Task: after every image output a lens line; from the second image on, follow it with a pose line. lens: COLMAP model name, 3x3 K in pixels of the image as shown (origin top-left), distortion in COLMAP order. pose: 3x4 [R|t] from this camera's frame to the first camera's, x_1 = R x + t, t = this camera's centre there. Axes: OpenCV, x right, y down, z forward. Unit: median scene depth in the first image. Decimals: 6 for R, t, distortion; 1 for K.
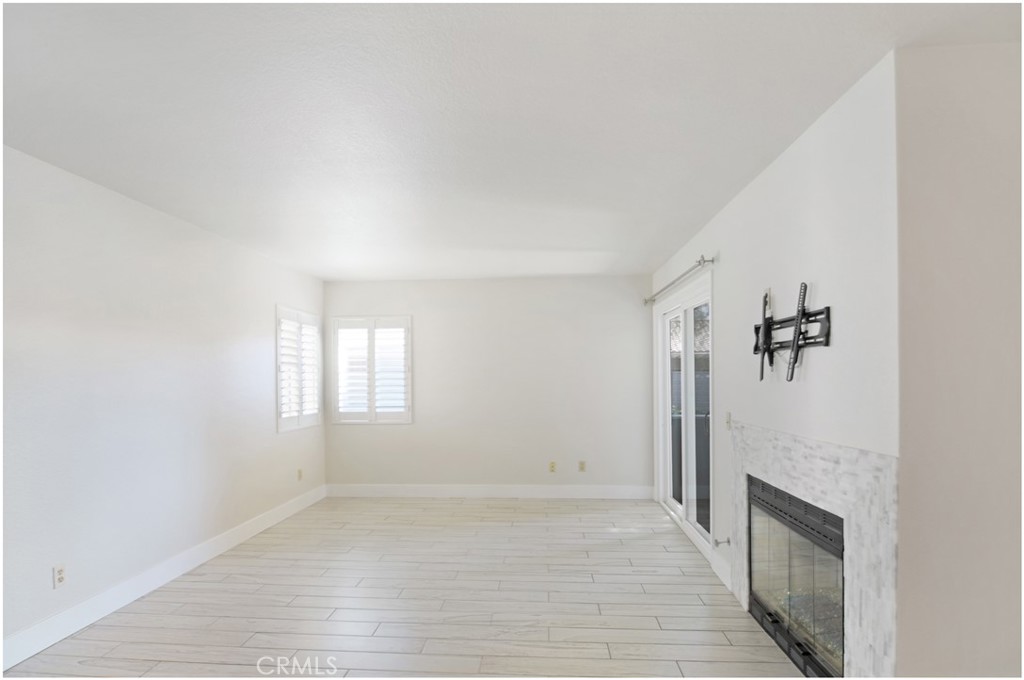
lens RADIAL K [[511.8, 0, 522.1], [0, 511.8, 381.5], [0, 0, 1]] dist [-0.002737, -0.015402]
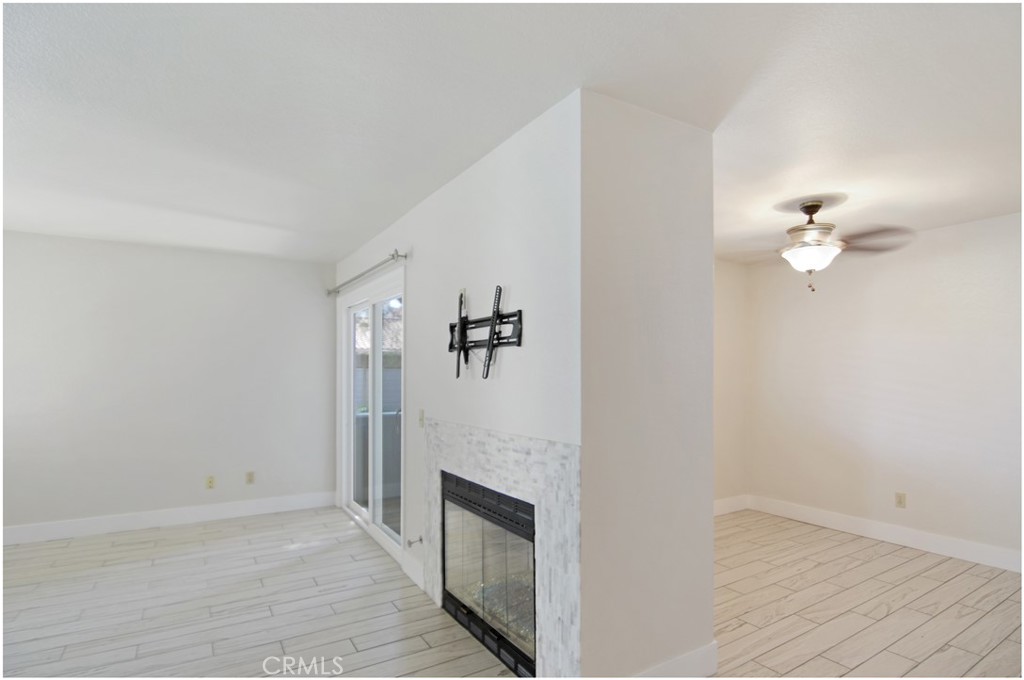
lens RADIAL K [[515.3, 0, 517.3], [0, 515.3, 364.8], [0, 0, 1]] dist [-0.016240, -0.001353]
pose [[0.818766, 0.016619, 0.573887, -0.027961], [-0.001728, 0.999648, -0.026484, -0.000631], [-0.574125, 0.020693, 0.818506, 0.092846]]
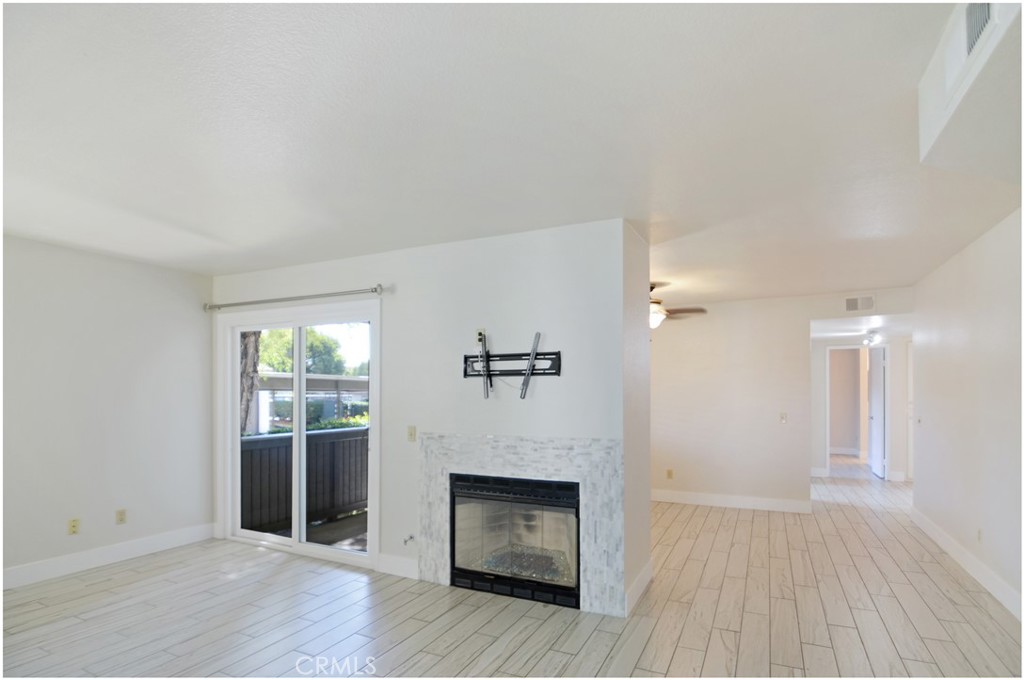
lens RADIAL K [[511.8, 0, 522.1], [0, 511.8, 381.5], [0, 0, 1]] dist [-0.002737, -0.015402]
pose [[0.387371, 0.025714, 0.921565, -0.775678], [0.006933, 0.999501, -0.030802, -0.004195], [-0.921898, 0.018321, 0.386999, 0.424837]]
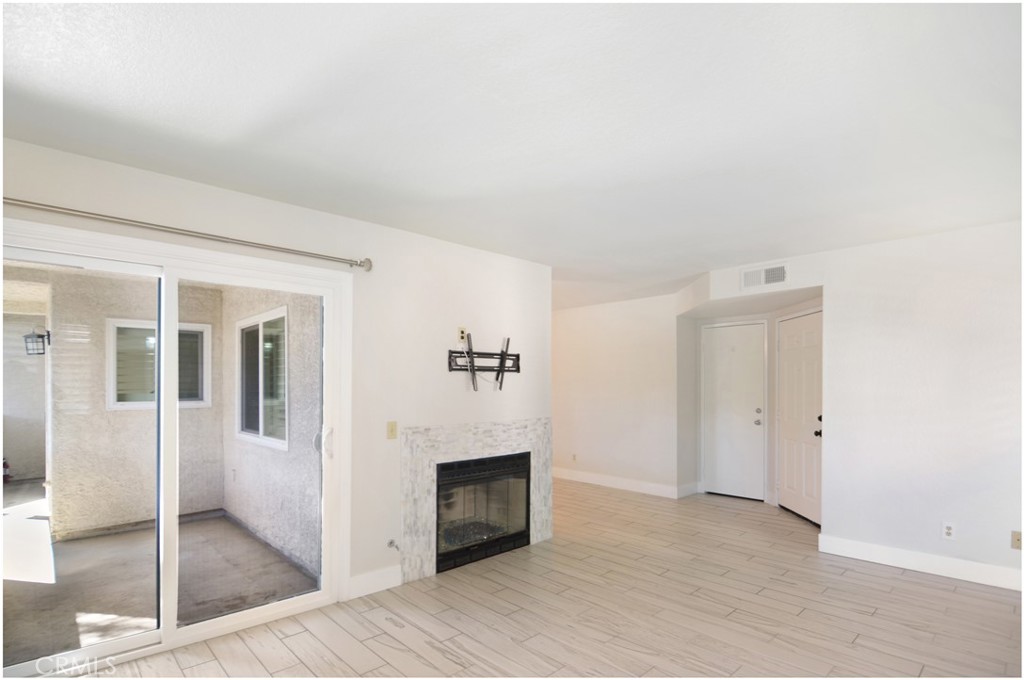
lens RADIAL K [[511.8, 0, 522.1], [0, 511.8, 381.5], [0, 0, 1]] dist [-0.002737, -0.015402]
pose [[-0.727600, 0.014379, 0.685851, -0.711658], [0.012998, 0.999890, -0.007175, -0.016878], [-0.685879, 0.003694, -0.727706, 2.142934]]
